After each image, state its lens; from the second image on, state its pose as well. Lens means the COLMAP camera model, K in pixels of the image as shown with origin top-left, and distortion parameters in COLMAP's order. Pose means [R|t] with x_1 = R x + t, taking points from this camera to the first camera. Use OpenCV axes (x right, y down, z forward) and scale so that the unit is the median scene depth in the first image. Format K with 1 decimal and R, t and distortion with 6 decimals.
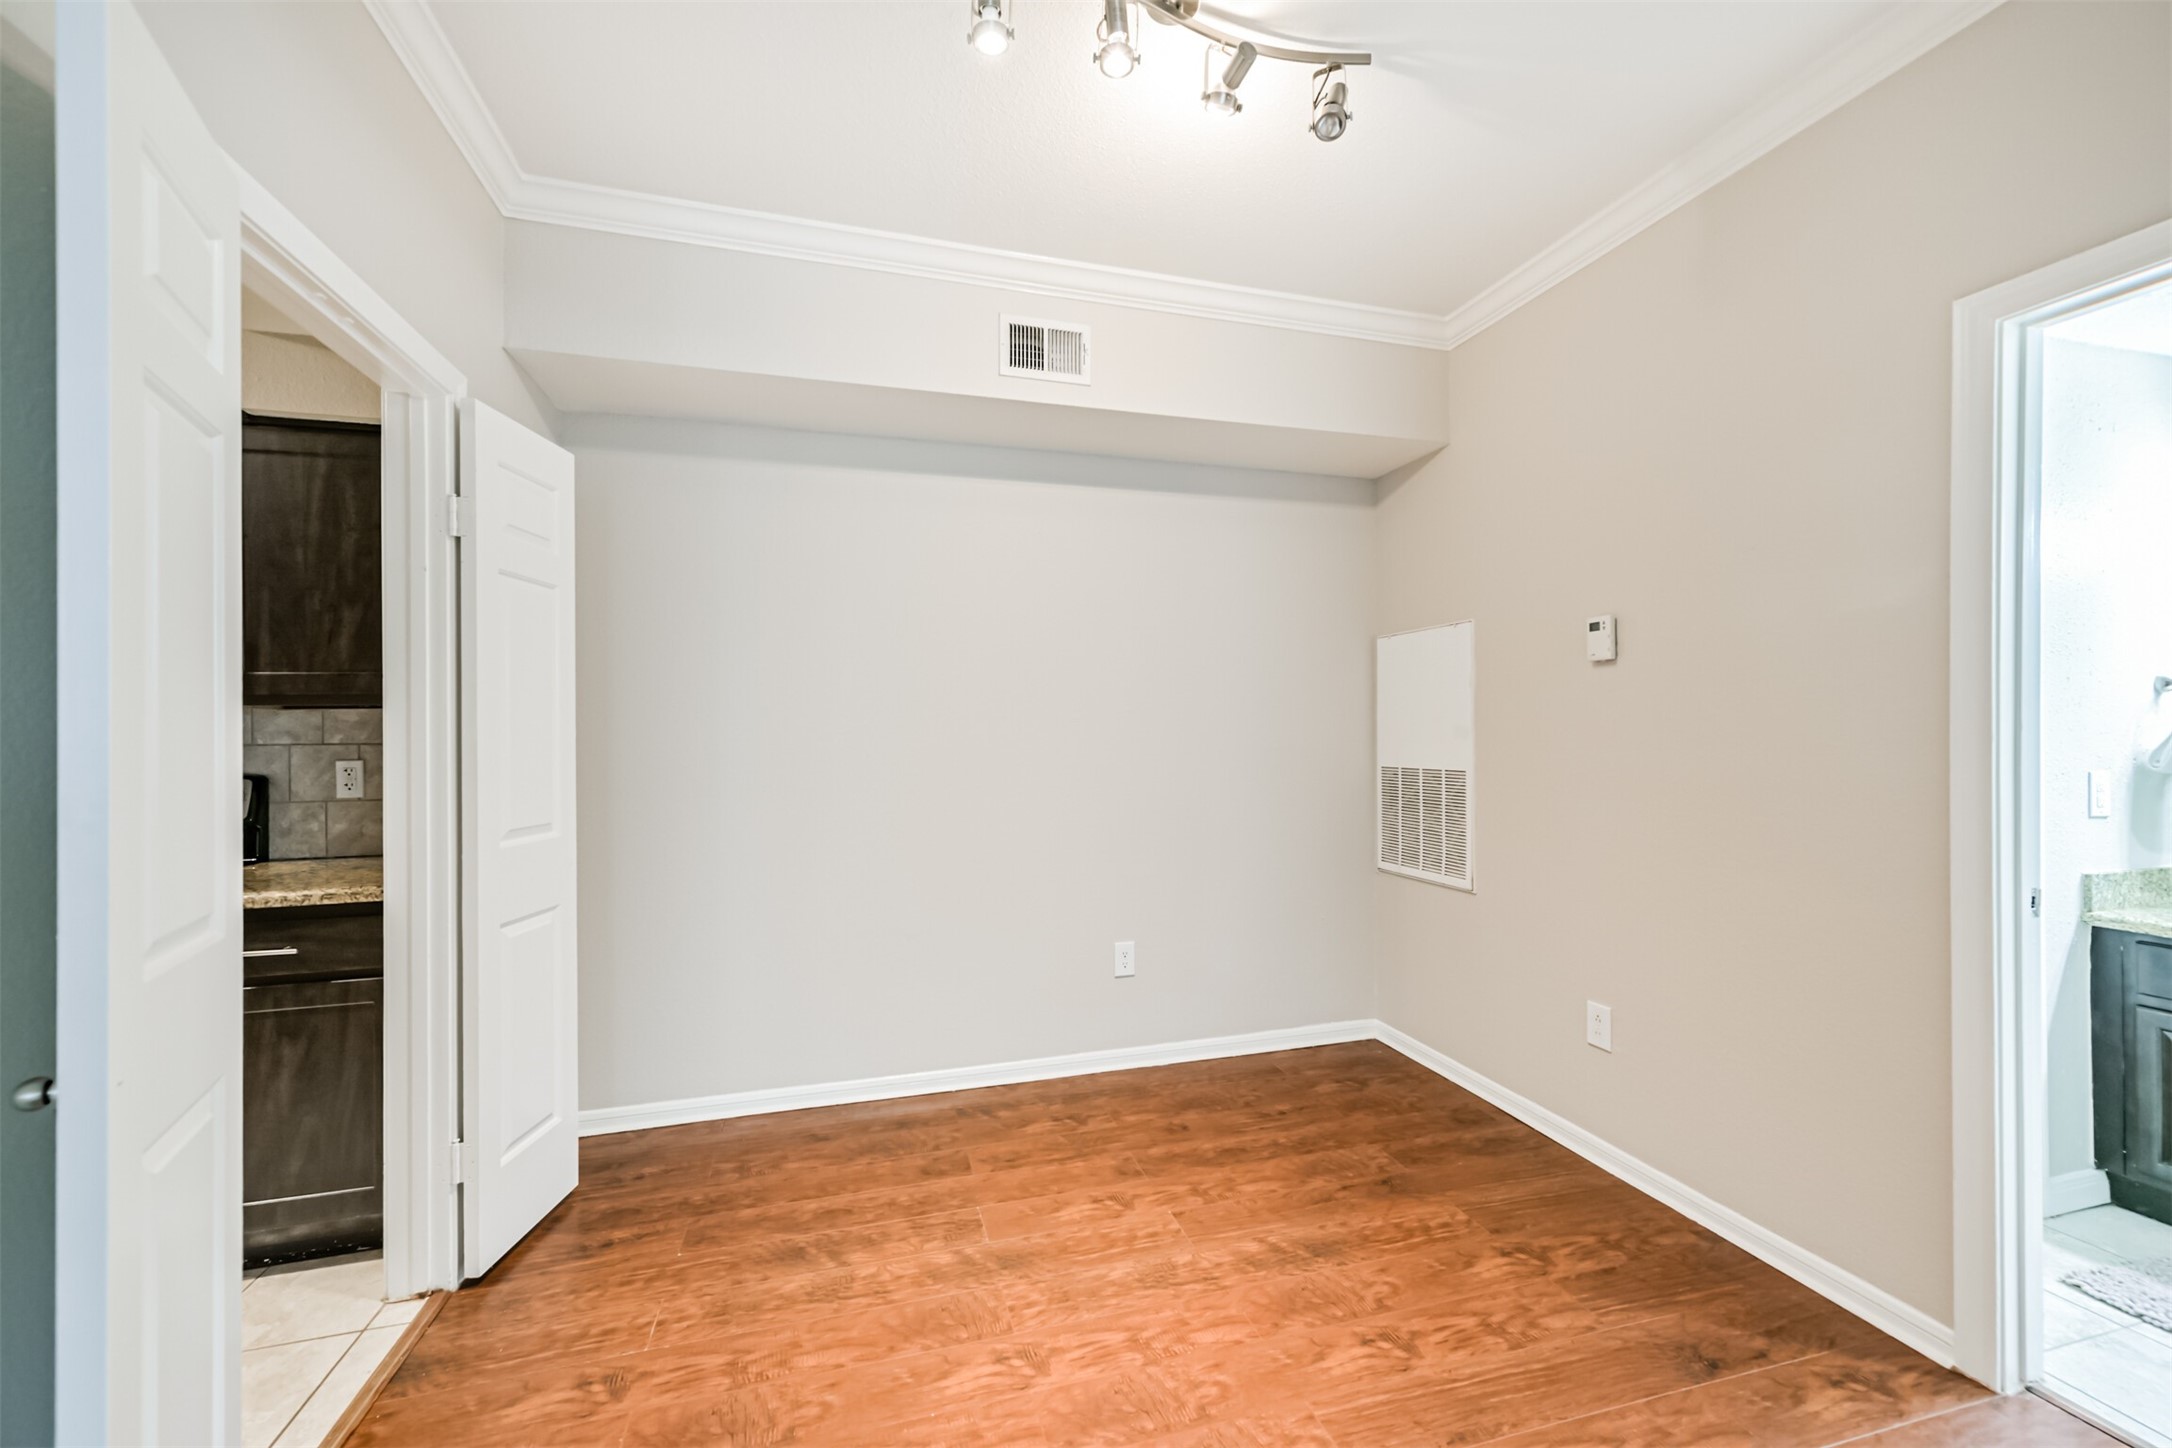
lens RADIAL K [[853.8, 0, 1091.0], [0, 853.8, 730.6], [0, 0, 1]] dist [0.005309, -0.000045]
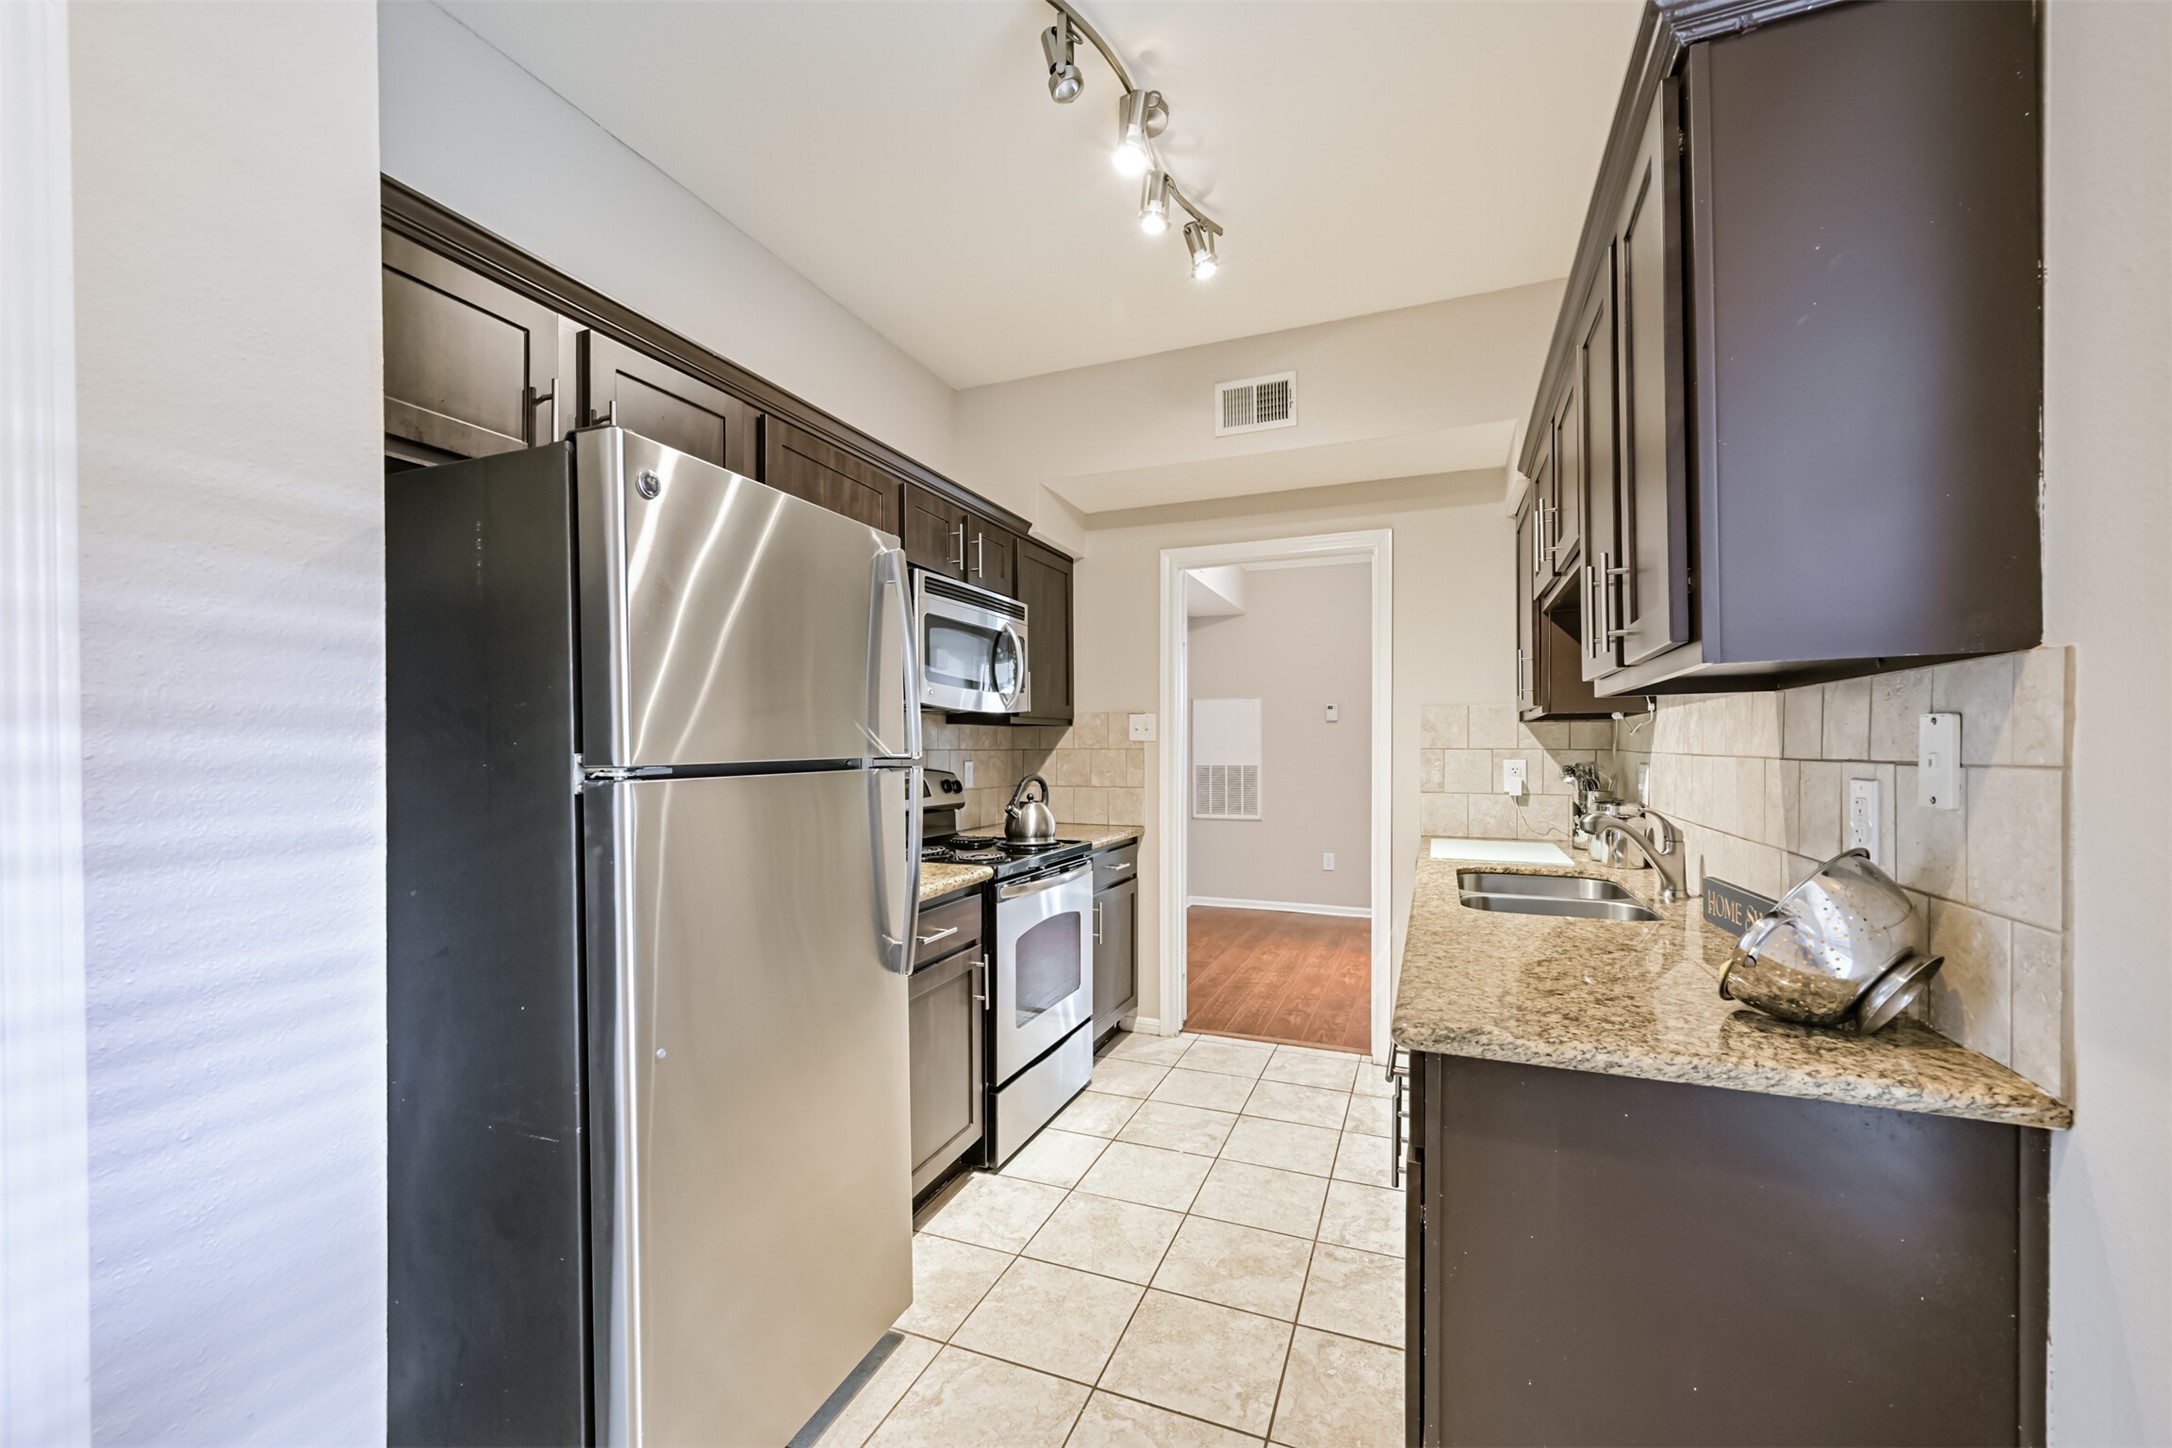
lens RADIAL K [[855.2, 0, 1093.9], [0, 855.2, 750.3], [0, 0, 1]] dist [0.006562, 0.000334]
pose [[0.617030, 0.005376, 0.786921, -1.988697], [-0.007371, 0.999972, -0.001052, 0.017130], [-0.786905, -0.005151, 0.617052, -0.036943]]
